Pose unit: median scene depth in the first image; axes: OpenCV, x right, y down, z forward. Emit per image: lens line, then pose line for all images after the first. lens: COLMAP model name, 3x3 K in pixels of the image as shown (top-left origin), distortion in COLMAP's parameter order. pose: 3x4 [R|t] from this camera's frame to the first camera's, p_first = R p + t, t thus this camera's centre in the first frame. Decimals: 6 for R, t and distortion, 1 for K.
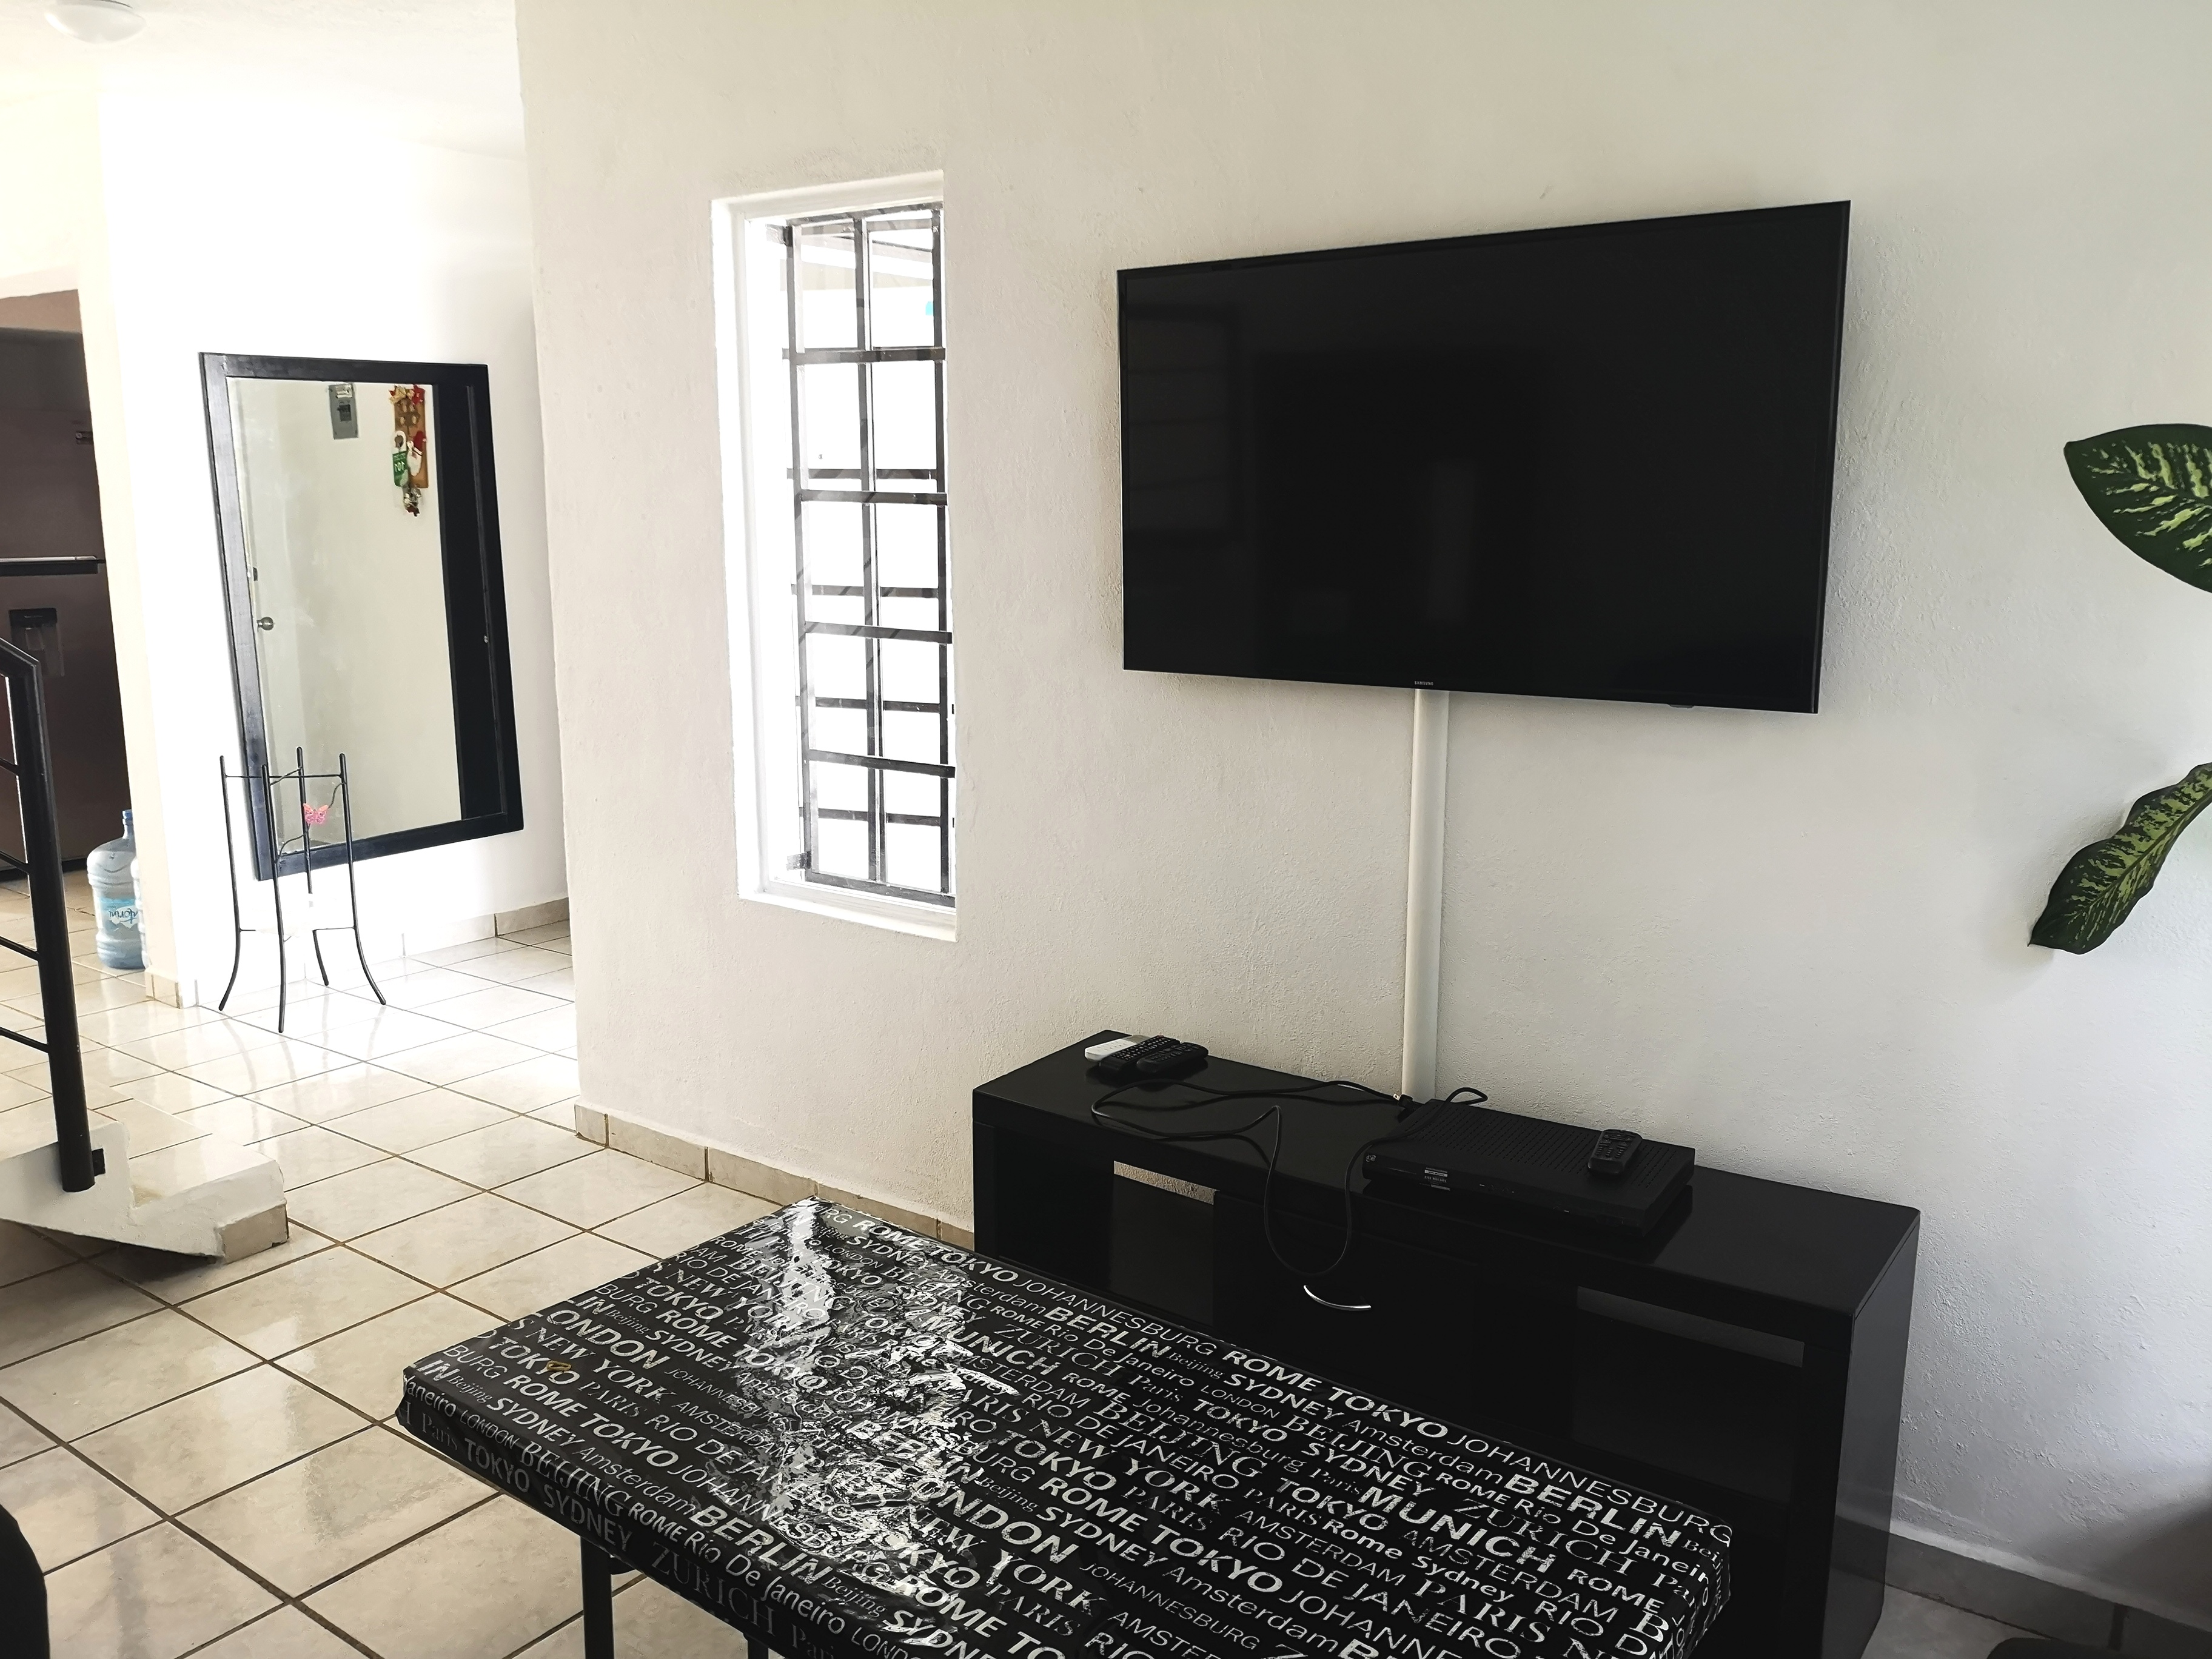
lens RADIAL K [[1758.9, 0, 1114.9], [0, 1758.9, 841.4], [0, 0, 1]] dist [0.019477, -0.034974]
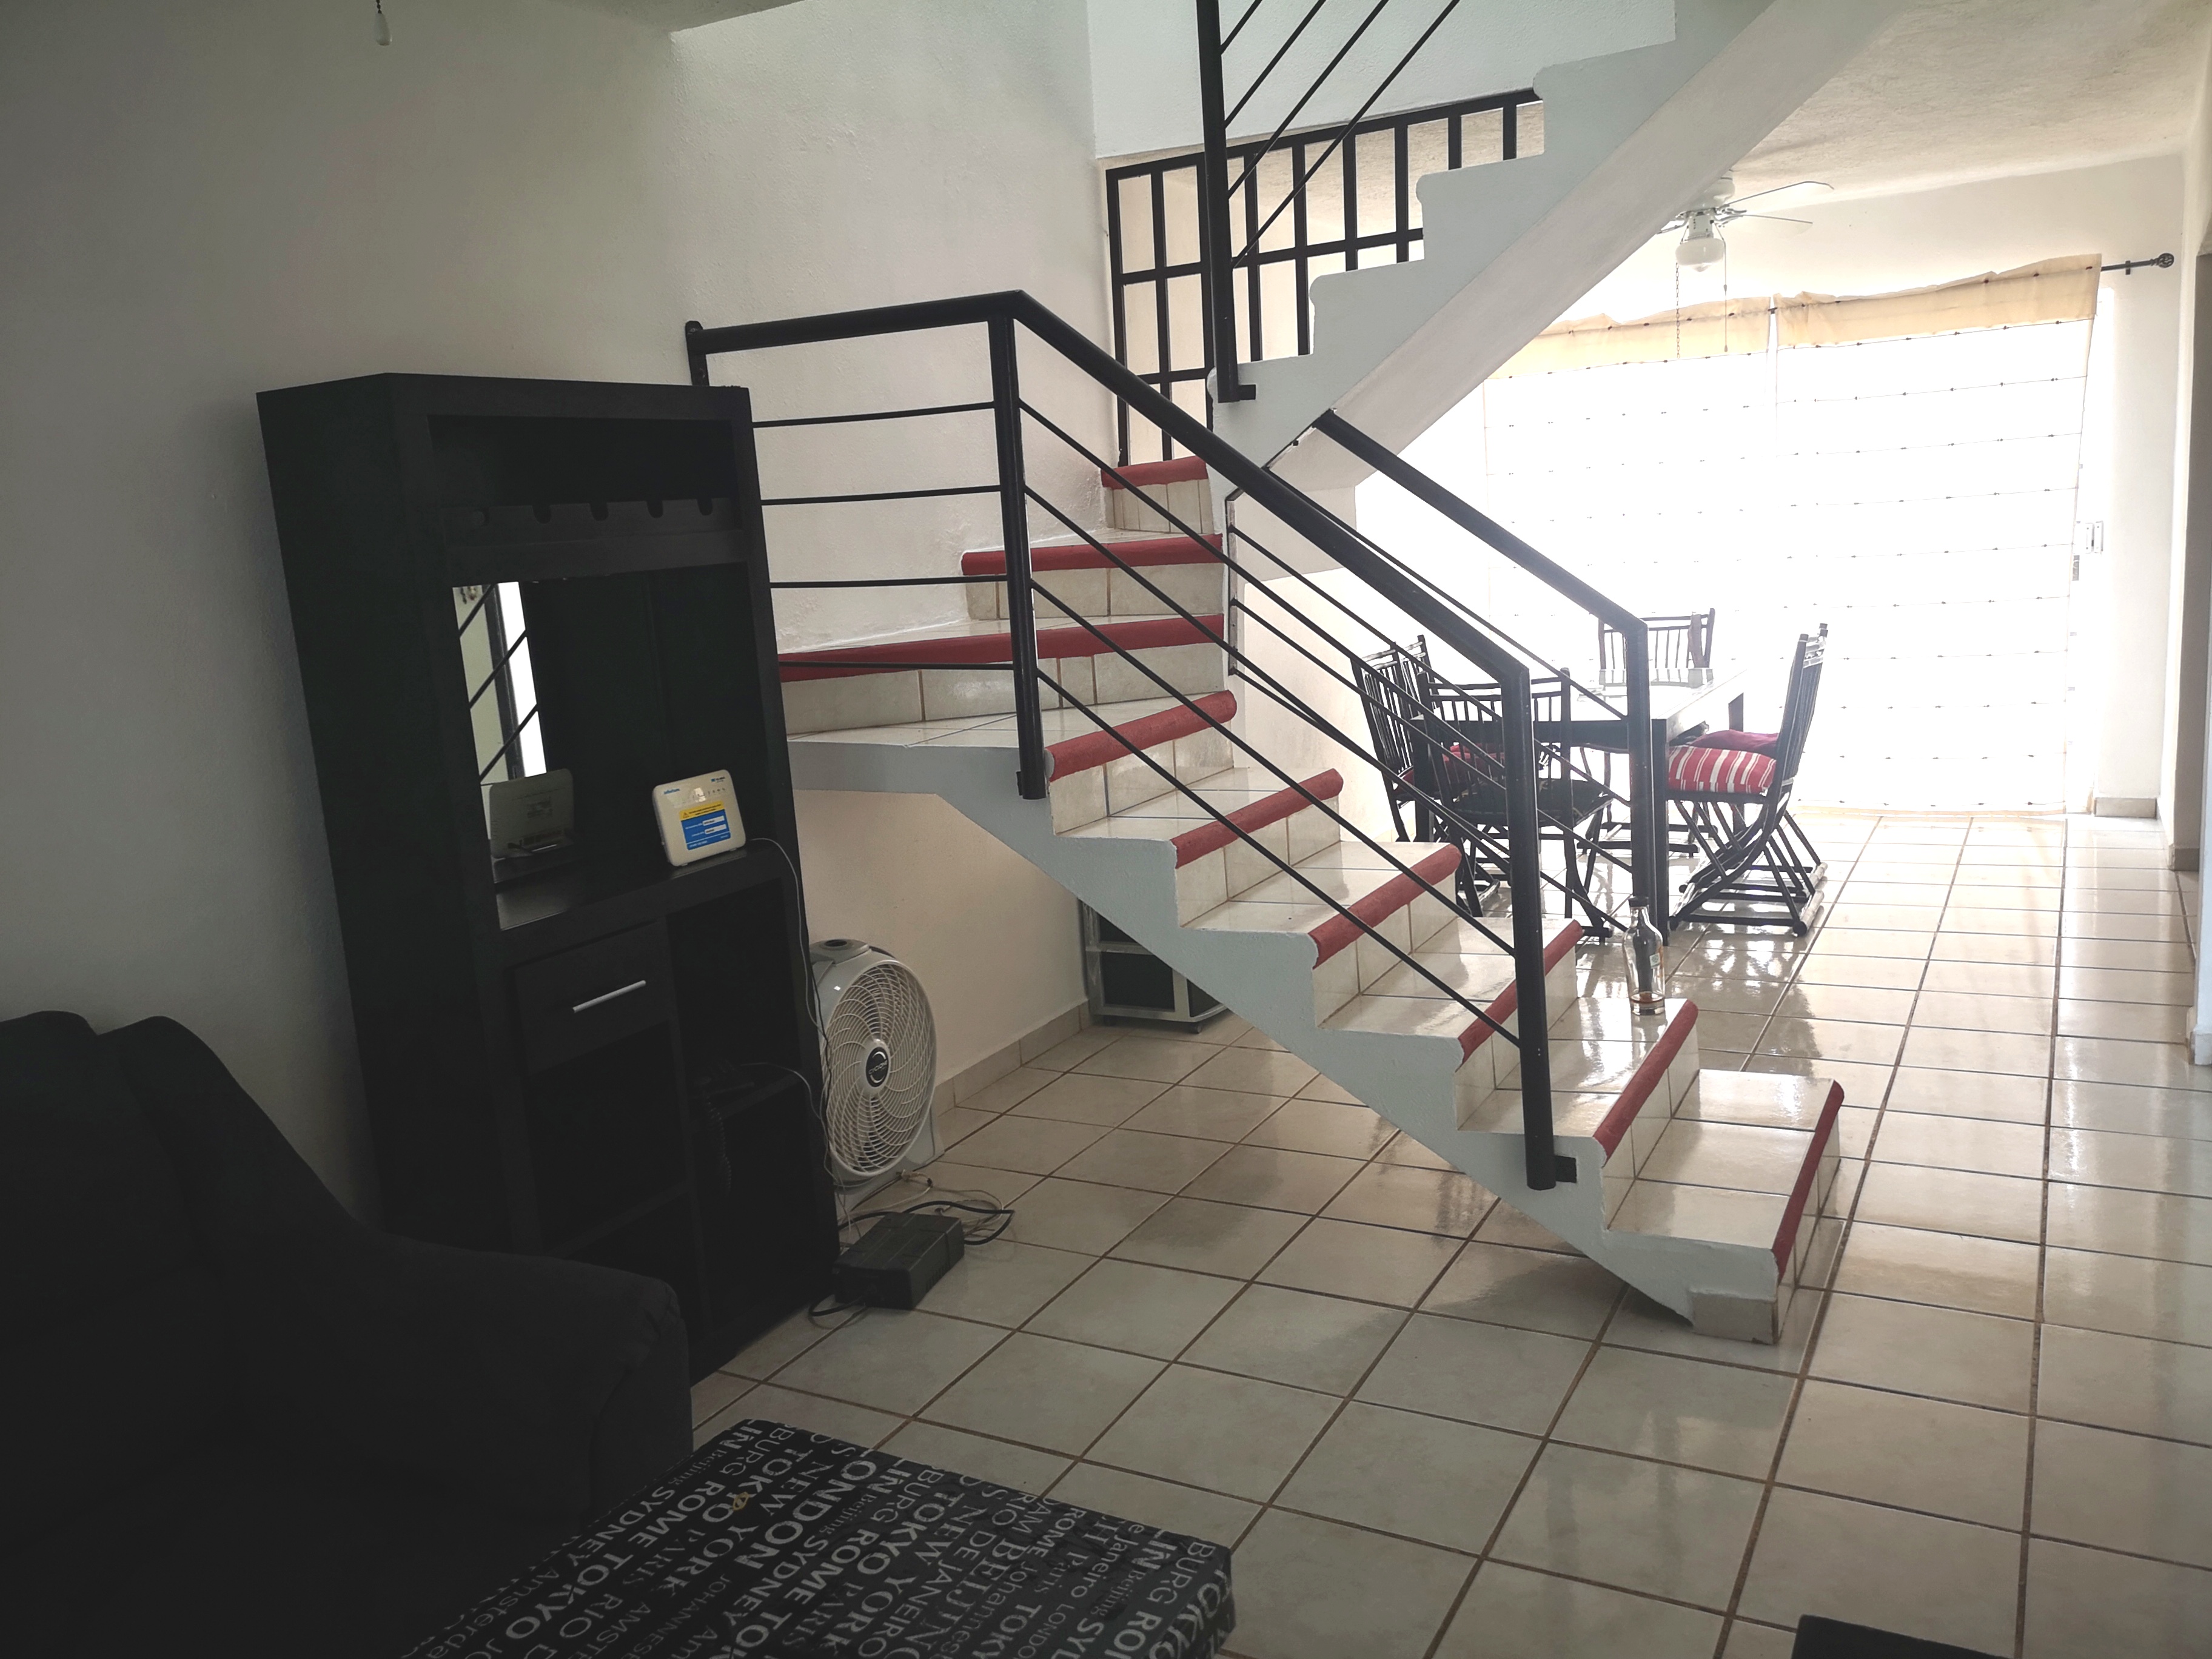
lens RADIAL K [[1712.2, 0, 1109.4], [0, 1712.2, 830.4], [0, 0, 1]] dist [0.056070, -0.058115]
pose [[0.116011, 0.165379, -0.979383, 0.448376], [-0.120382, 0.981113, 0.151411, -0.175120], [0.985926, 0.100335, 0.133729, 0.856947]]
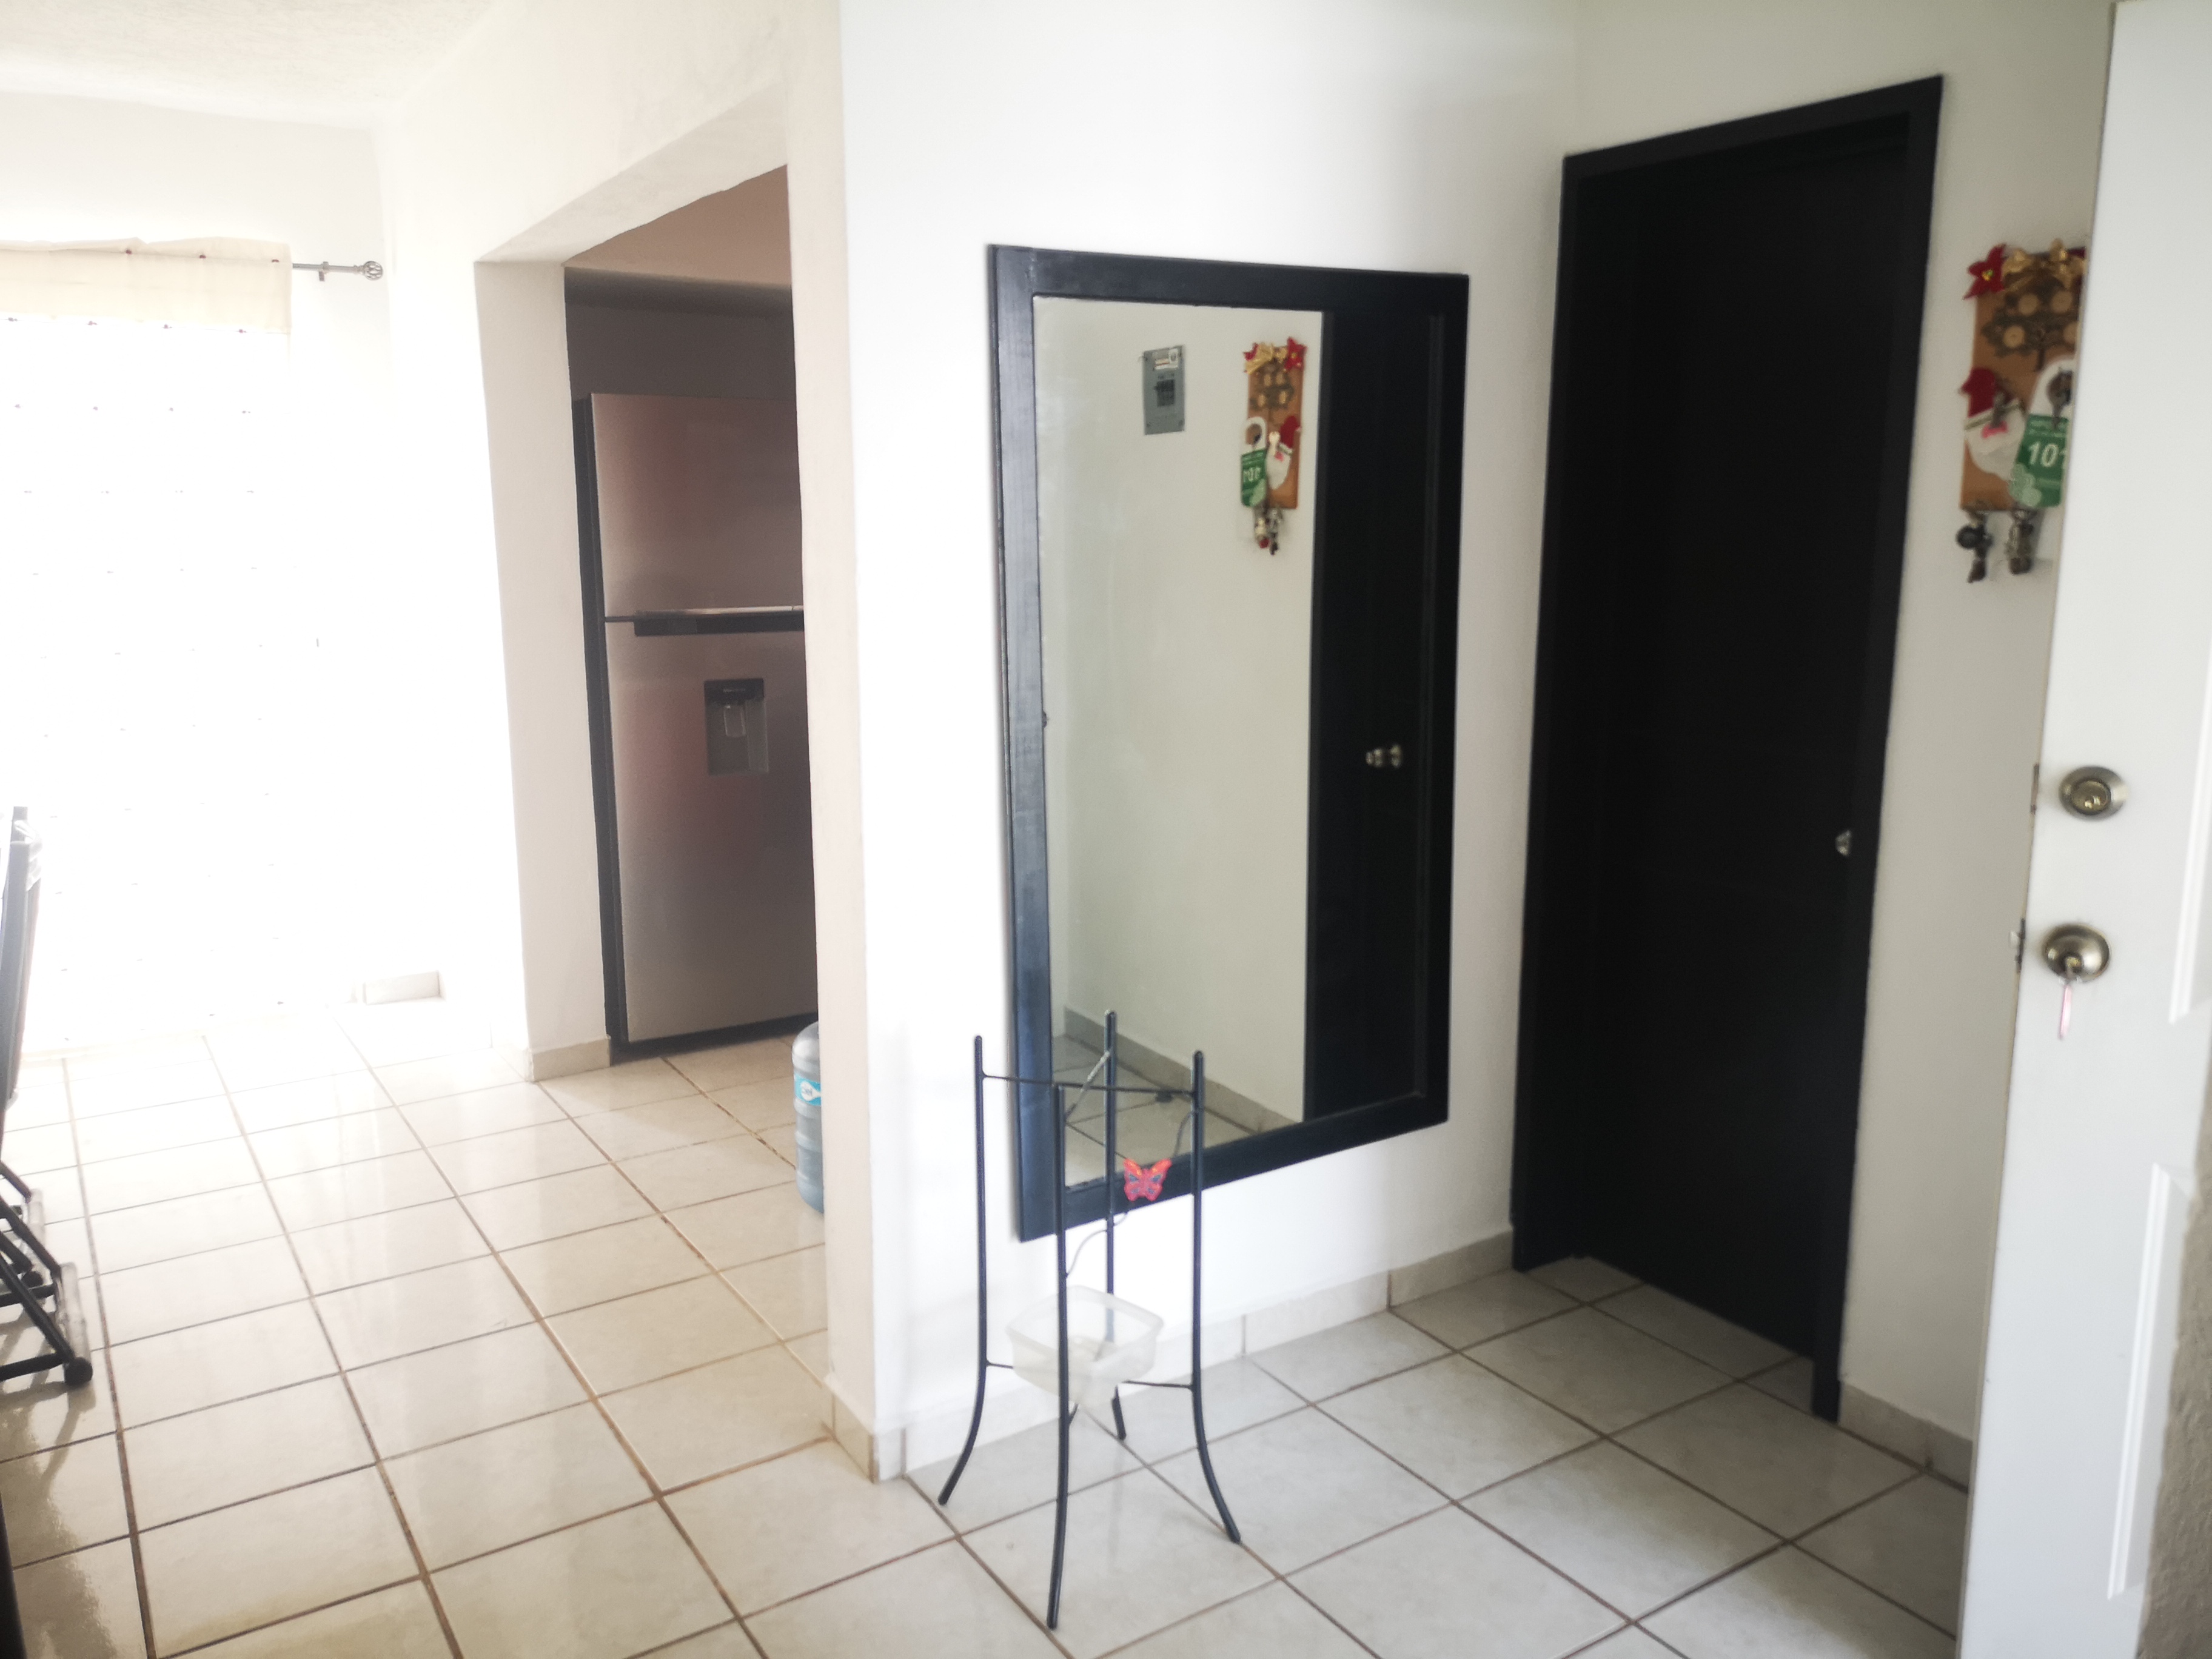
lens RADIAL K [[1715.4, 0, 1114.5], [0, 1715.4, 814.1], [0, 0, 1]] dist [0.061354, -0.069583]
pose [[0.933185, 0.058064, -0.354675, -0.650820], [-0.064915, 0.997863, -0.007437, -0.244472], [0.353485, 0.029964, 0.934960, 1.197648]]
